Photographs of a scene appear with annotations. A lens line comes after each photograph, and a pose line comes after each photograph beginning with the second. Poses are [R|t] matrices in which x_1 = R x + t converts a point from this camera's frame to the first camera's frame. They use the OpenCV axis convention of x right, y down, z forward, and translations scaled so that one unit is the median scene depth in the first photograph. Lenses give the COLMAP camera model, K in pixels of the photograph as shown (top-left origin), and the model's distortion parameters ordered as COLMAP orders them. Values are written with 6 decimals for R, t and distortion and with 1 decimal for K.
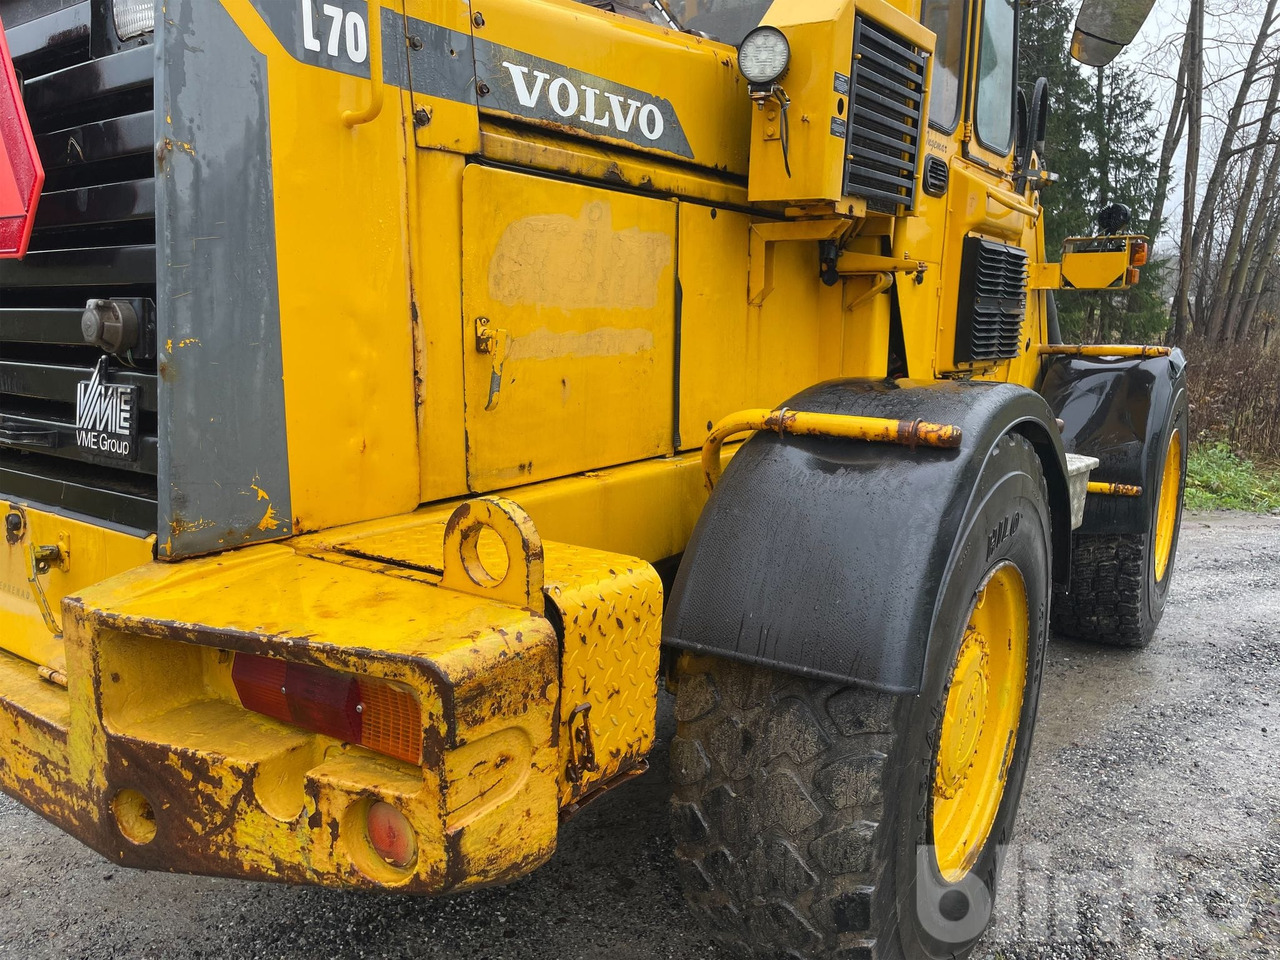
lens RADIAL K [[970.7, 0, 636.7], [0, 970.7, 484.9], [0, 0, 1]] dist [0.098814, -0.135901]
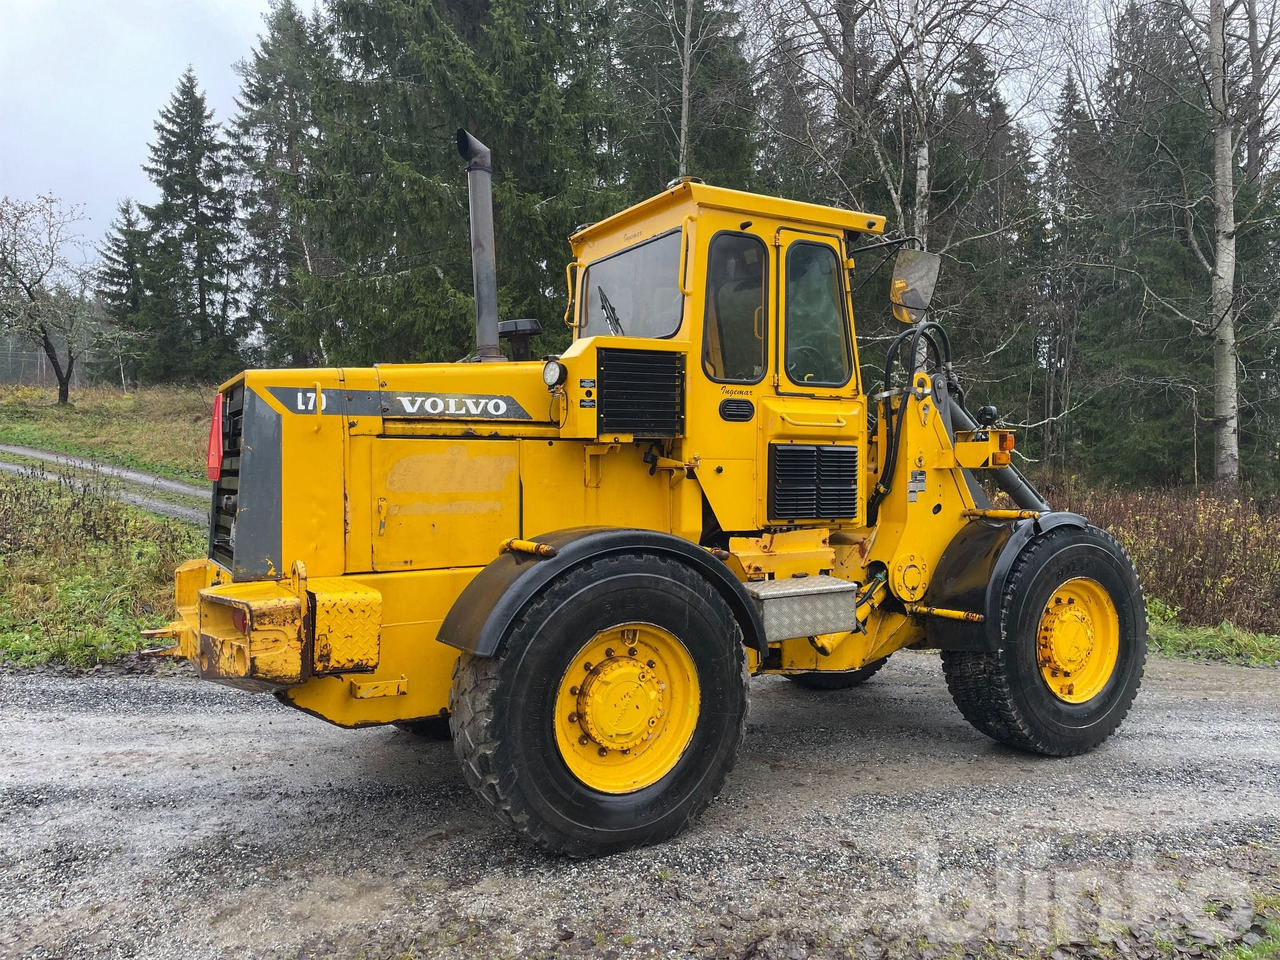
lens RADIAL K [[974.8, 0, 645.9], [0, 974.8, 481.3], [0, 0, 1]] dist [0.095149, -0.132172]
pose [[0.909959, -0.008091, -0.414620, 1.235182], [-0.059630, 0.986867, -0.150127, 0.097650], [0.410389, 0.161333, 0.897526, -0.790218]]
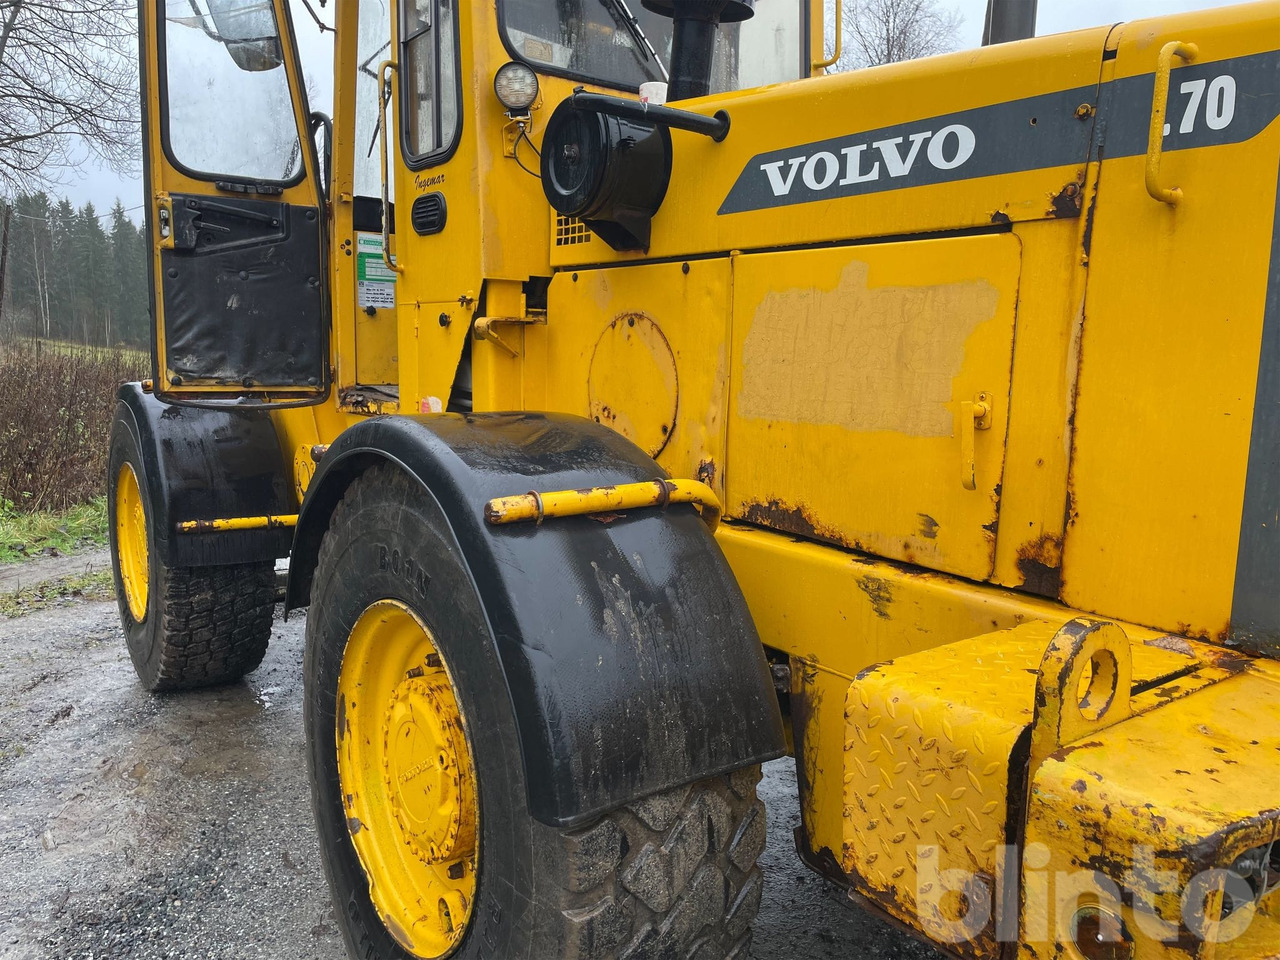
lens RADIAL K [[970.7, 0, 636.7], [0, 970.7, 484.9], [0, 0, 1]] dist [0.098814, -0.135901]
pose [[-0.323601, 0.113555, -0.939355, 0.890762], [-0.201118, 0.961832, 0.185556, -0.210564], [0.924572, 0.248967, -0.288412, 1.089479]]
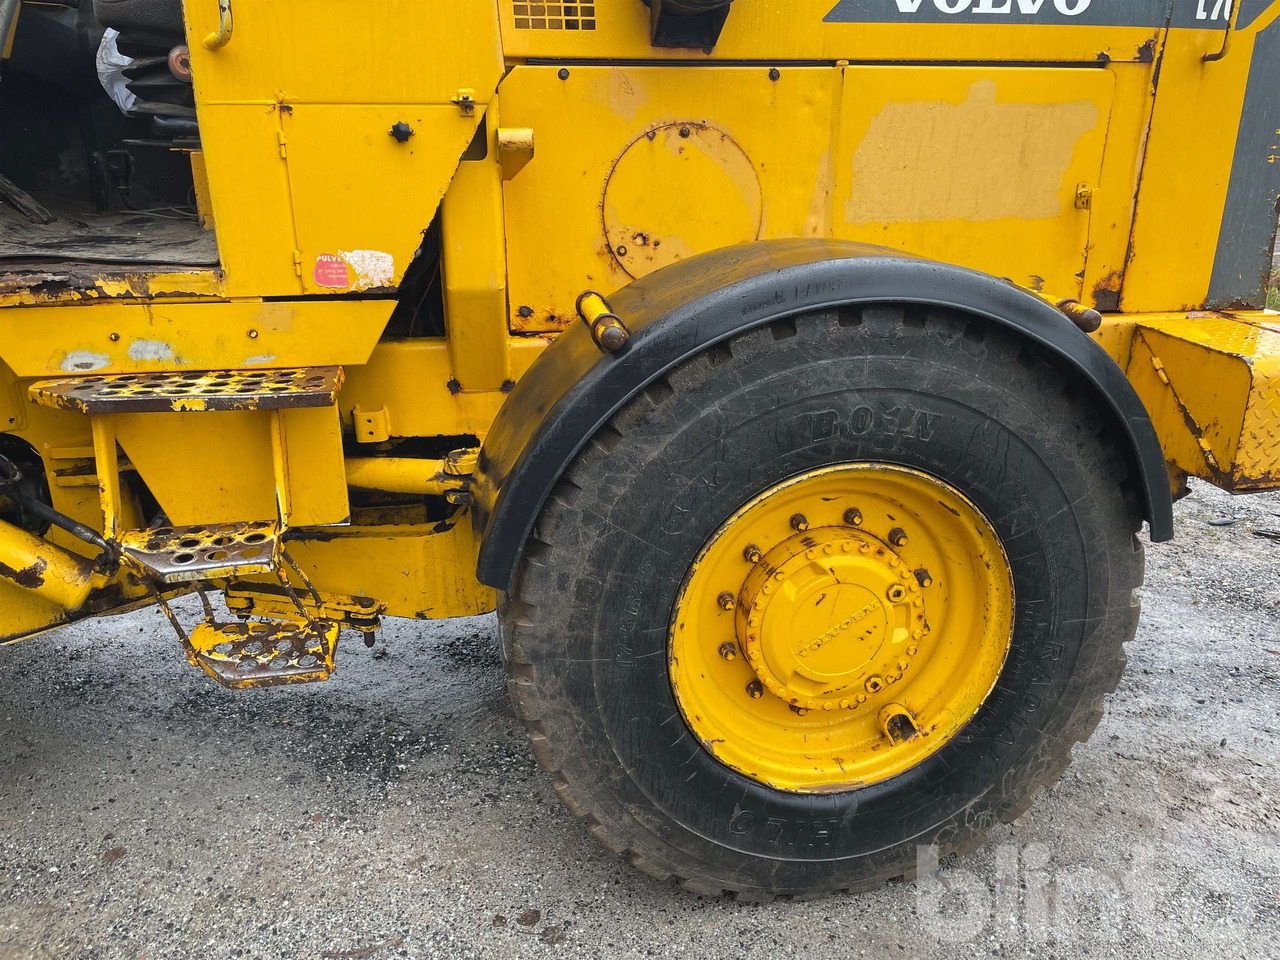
lens RADIAL K [[968.0, 0, 633.2], [0, 968.0, 486.5], [0, 0, 1]] dist [0.093946, -0.124116]
pose [[0.703615, 0.220582, -0.675477, 0.537524], [-0.116324, 0.973530, 0.196744, -0.004873], [0.700996, -0.059858, 0.710649, -0.142297]]
